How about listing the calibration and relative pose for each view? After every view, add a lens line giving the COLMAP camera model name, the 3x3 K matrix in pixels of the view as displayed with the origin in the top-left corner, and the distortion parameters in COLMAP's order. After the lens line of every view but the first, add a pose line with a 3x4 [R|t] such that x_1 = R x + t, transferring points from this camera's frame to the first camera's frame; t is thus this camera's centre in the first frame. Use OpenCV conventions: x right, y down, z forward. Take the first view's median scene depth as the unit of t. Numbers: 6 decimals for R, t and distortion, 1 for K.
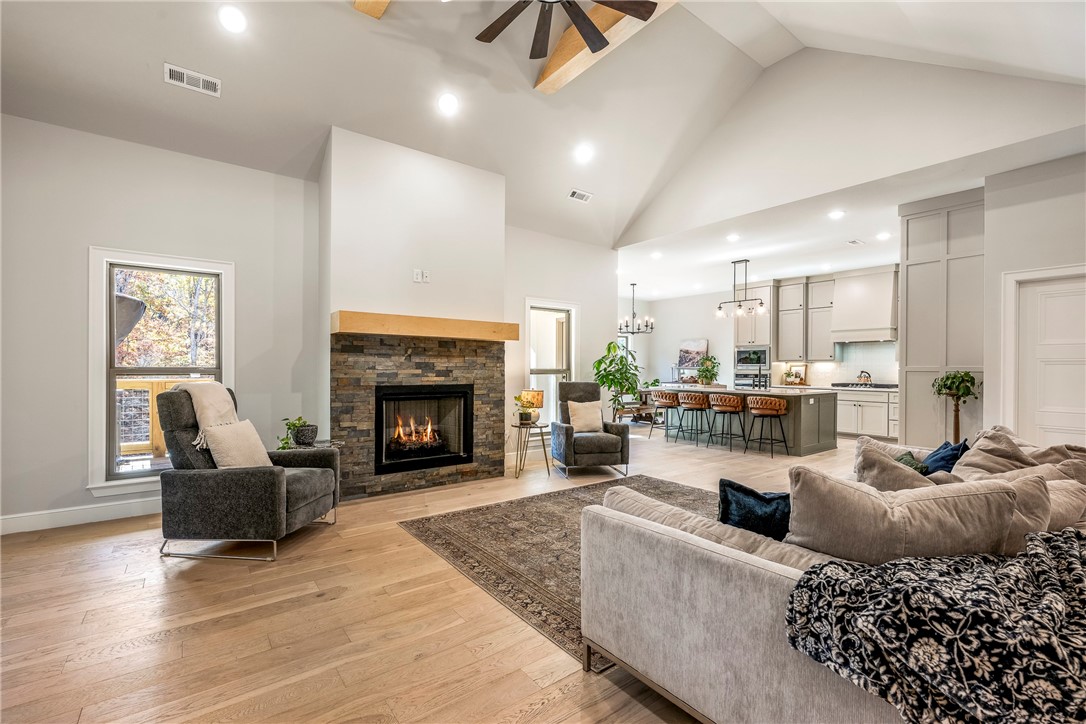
lens RADIAL K [[465.2, 0, 539.0], [0, 465.2, 369.4], [0, 0, 1]] dist [-0.001960, 0.000015]
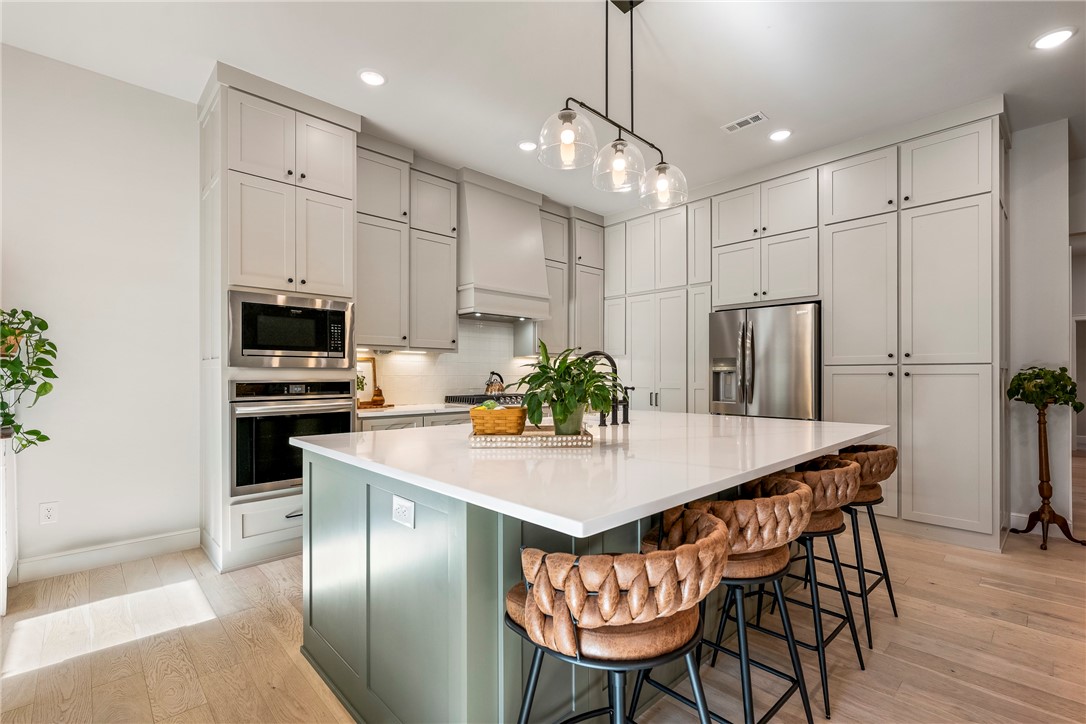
lens RADIAL K [[488.7, 0, 543.1], [0, 488.7, 372.3], [0, 0, 1]] dist [-0.002962, 0.001439]
pose [[-0.115458, -0.001270, 0.993312, 0.213658], [0.004629, 0.999988, 0.001817, 0.006156], [-0.993302, 0.004808, -0.115450, 1.674169]]
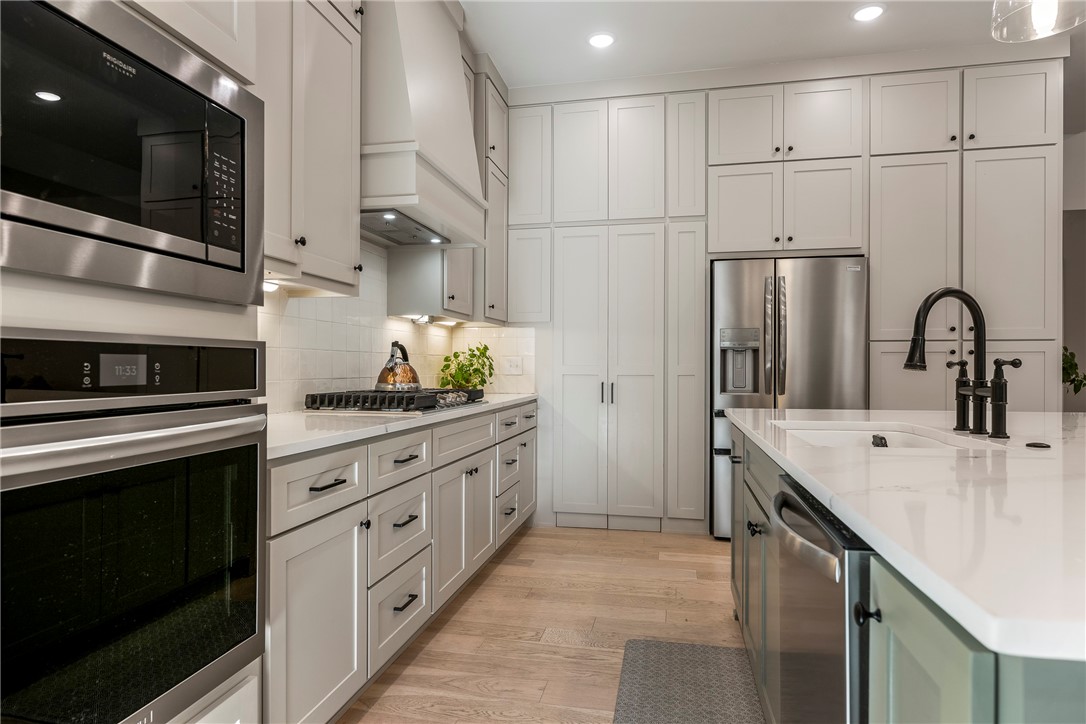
lens RADIAL K [[640.8, 0, 542.7], [0, 640.8, 364.5], [0, 0, 1]] dist [0.001547, 0.000830]
pose [[-0.661568, -0.004599, 0.749871, 0.622548], [-0.001543, 0.999987, 0.004771, 0.024318], [-0.749884, 0.001999, -0.661566, 1.950844]]
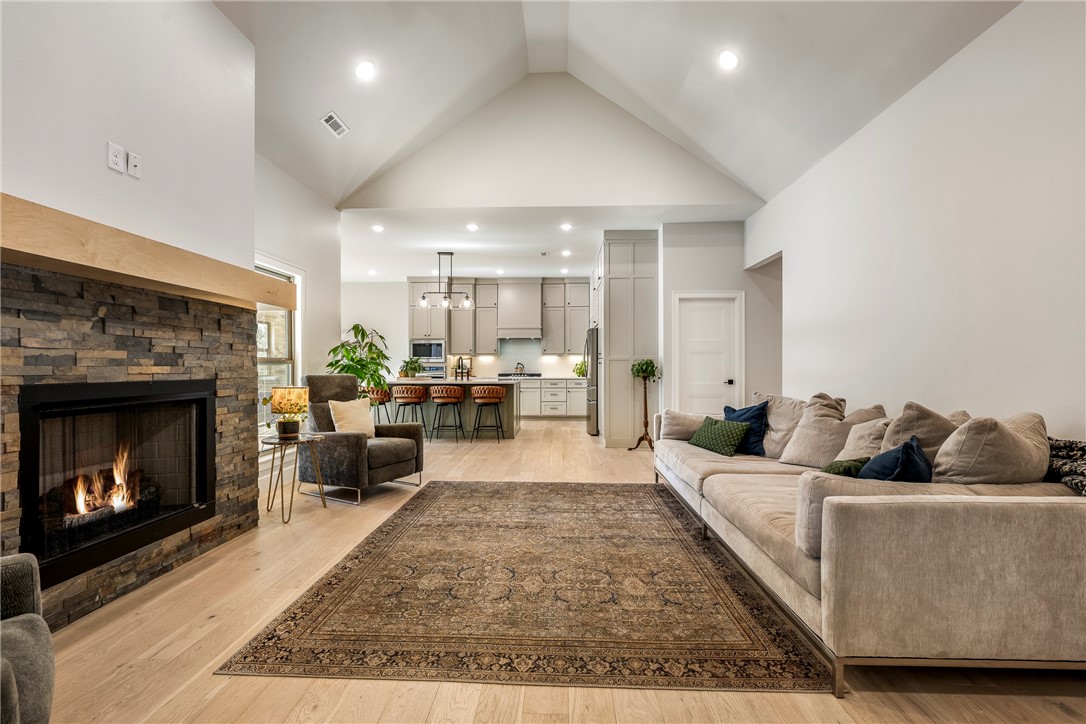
lens RADIAL K [[465.2, 0, 536.4], [0, 465.2, 365.0], [0, 0, 1]] dist [-0.001960, 0.000015]
pose [[0.640052, -0.003623, 0.768323, -0.327088], [0.007080, 0.999974, -0.001183, 0.017778], [-0.768299, 0.006197, 0.640061, 0.324937]]
